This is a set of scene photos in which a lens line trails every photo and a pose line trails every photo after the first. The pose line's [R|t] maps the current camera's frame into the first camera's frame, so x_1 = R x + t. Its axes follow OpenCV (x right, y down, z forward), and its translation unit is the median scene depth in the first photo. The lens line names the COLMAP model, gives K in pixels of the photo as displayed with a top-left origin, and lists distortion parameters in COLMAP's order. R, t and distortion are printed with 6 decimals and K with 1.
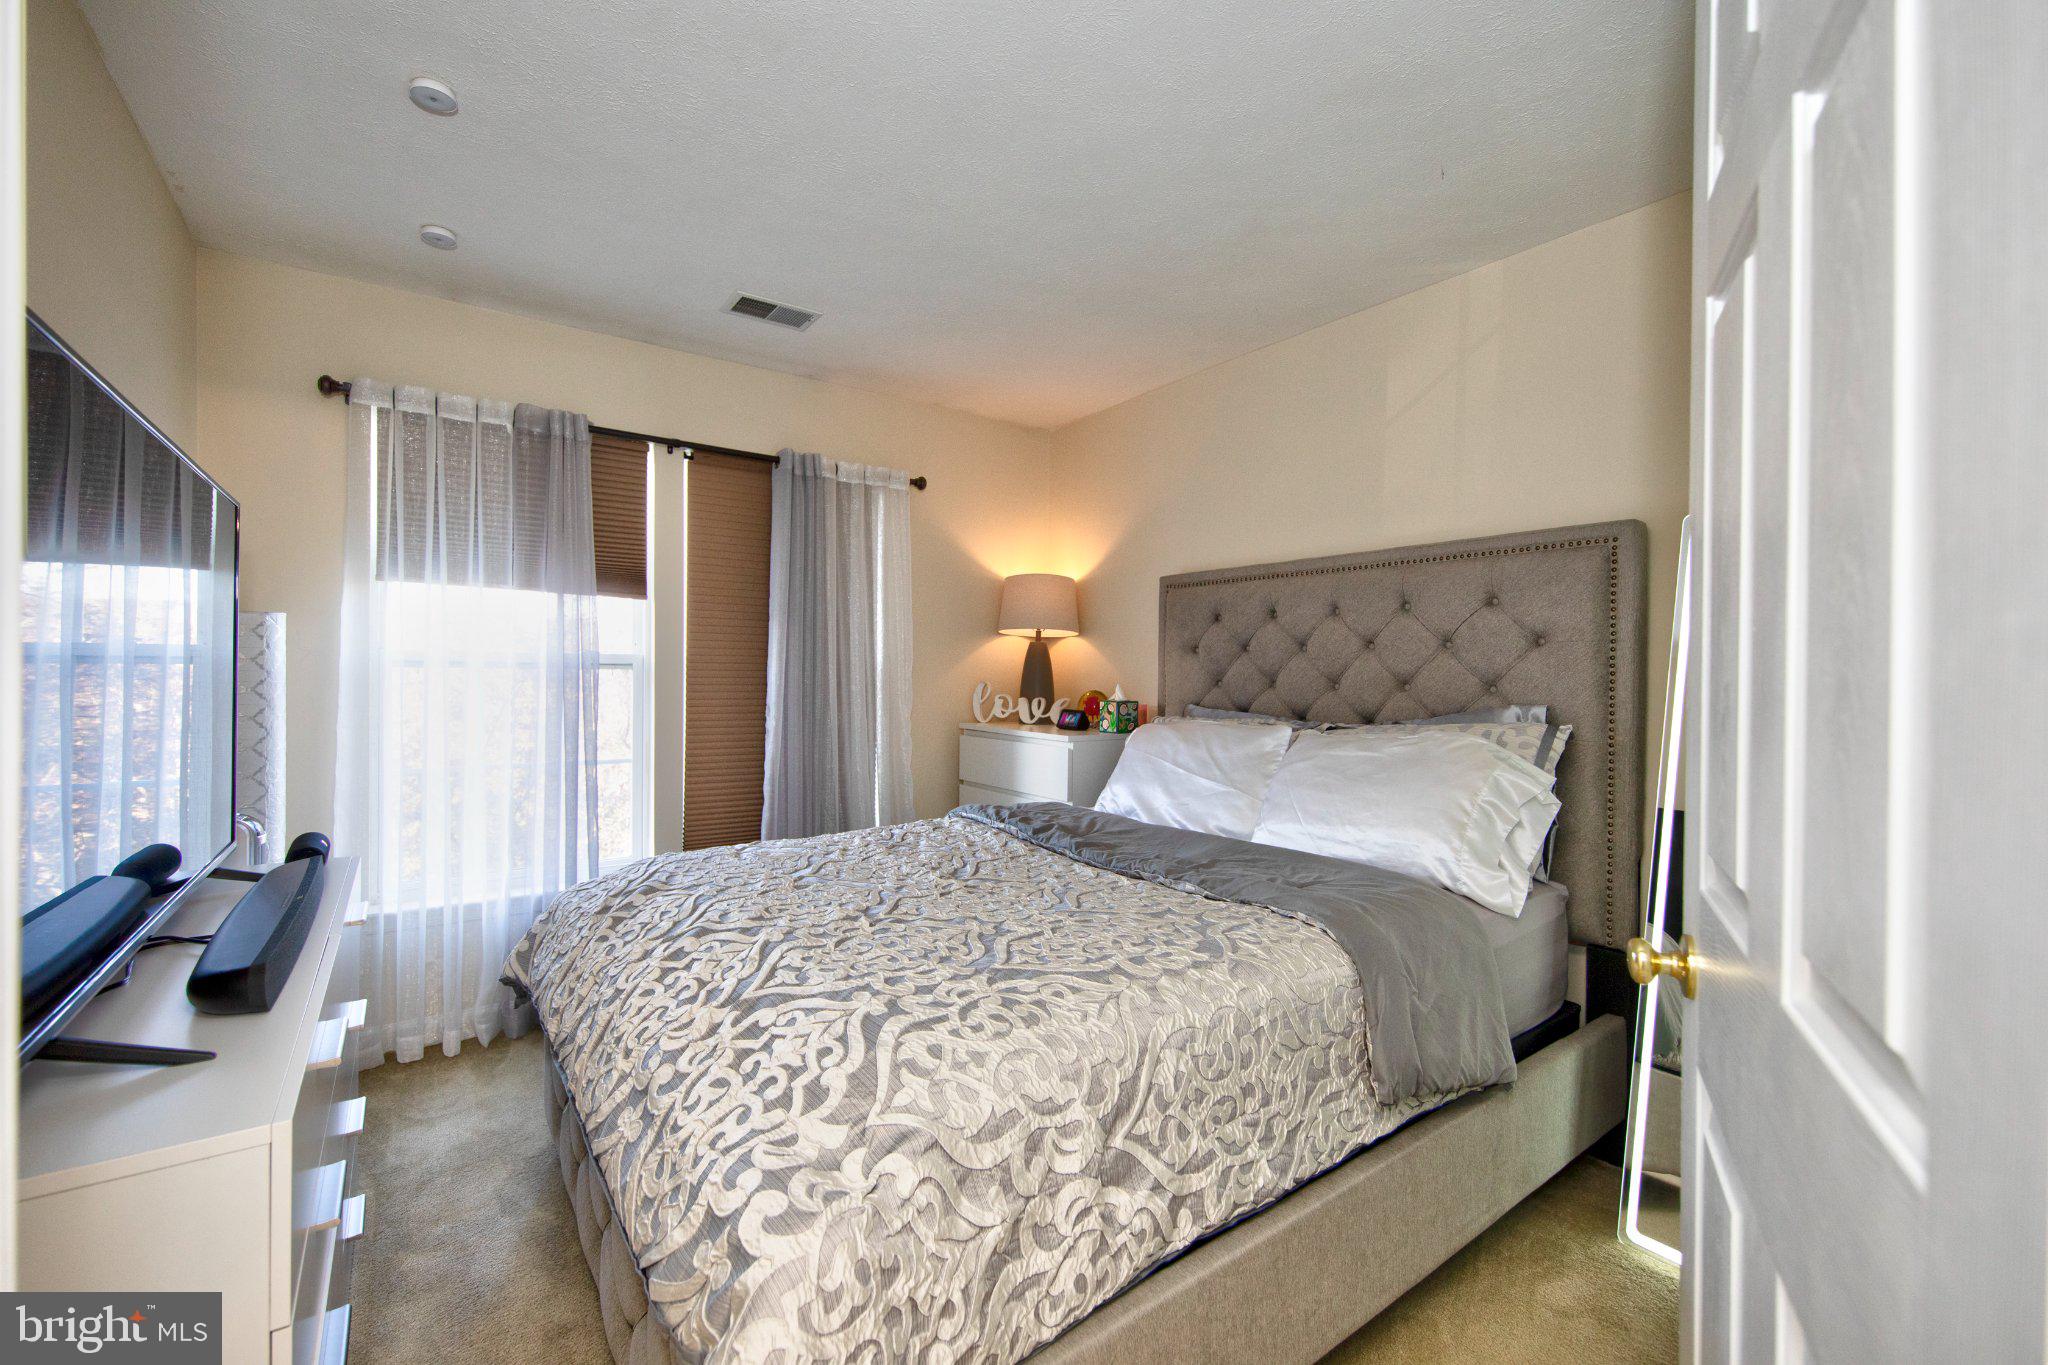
lens RADIAL K [[866.1, 0, 1022.4], [0, 866.1, 670.8], [0, 0, 1]] dist [0.016583, -0.002902]
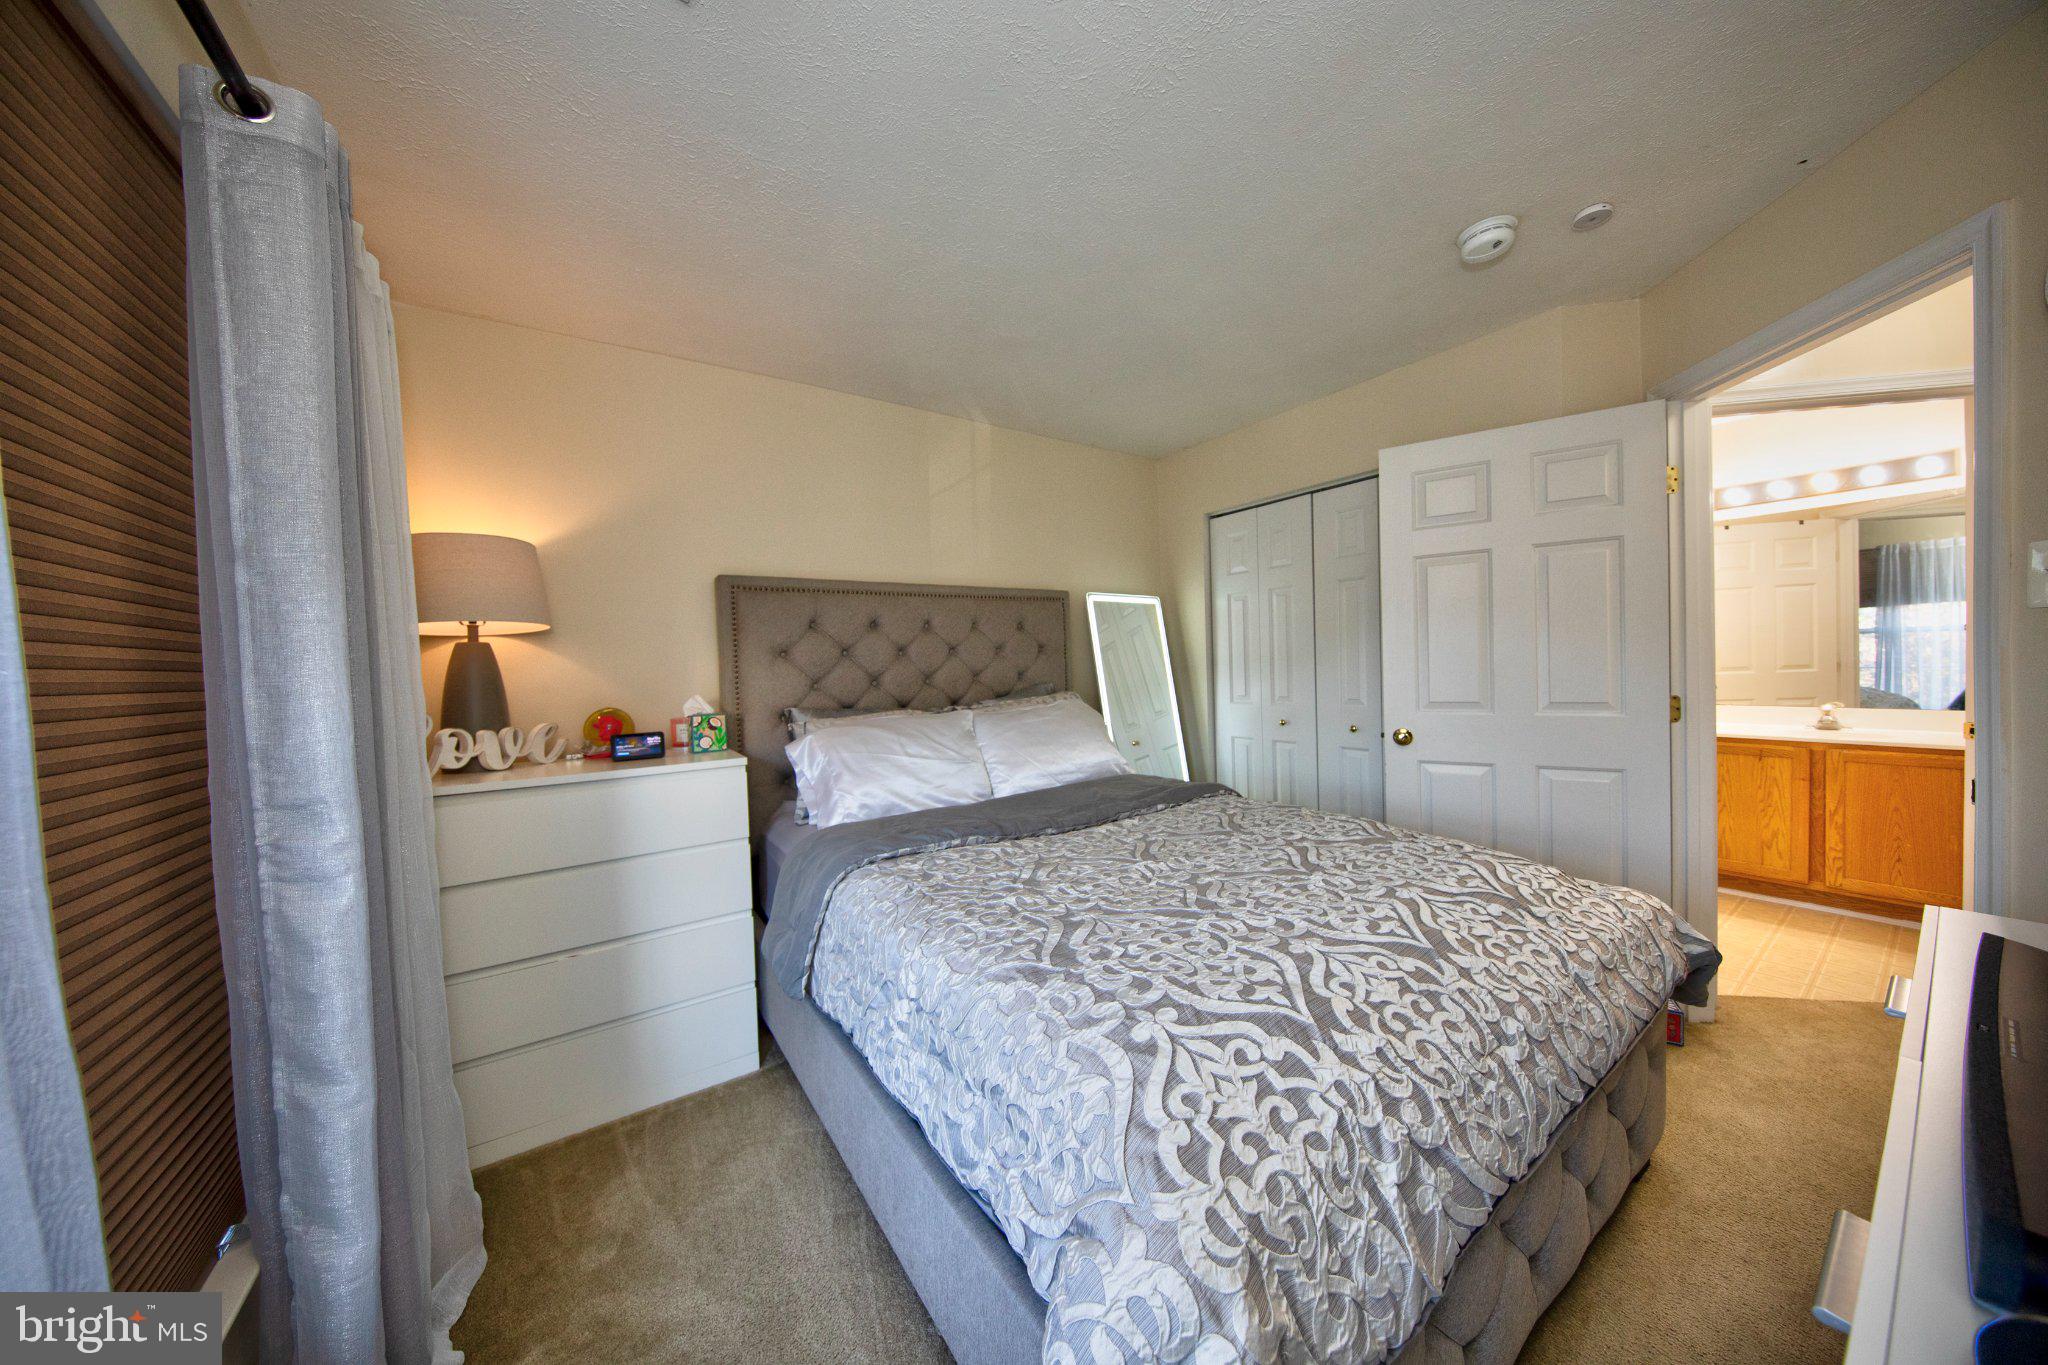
lens RADIAL K [[649.2, 0, 1026.7], [0, 649.2, 684.7], [0, 0, 1]] dist [0.003309, -0.000338]
pose [[0.013553, -0.033977, 0.999331, -0.949786], [0.034103, 0.998857, 0.033498, -0.009780], [-0.999326, 0.033626, 0.014697, 1.222182]]
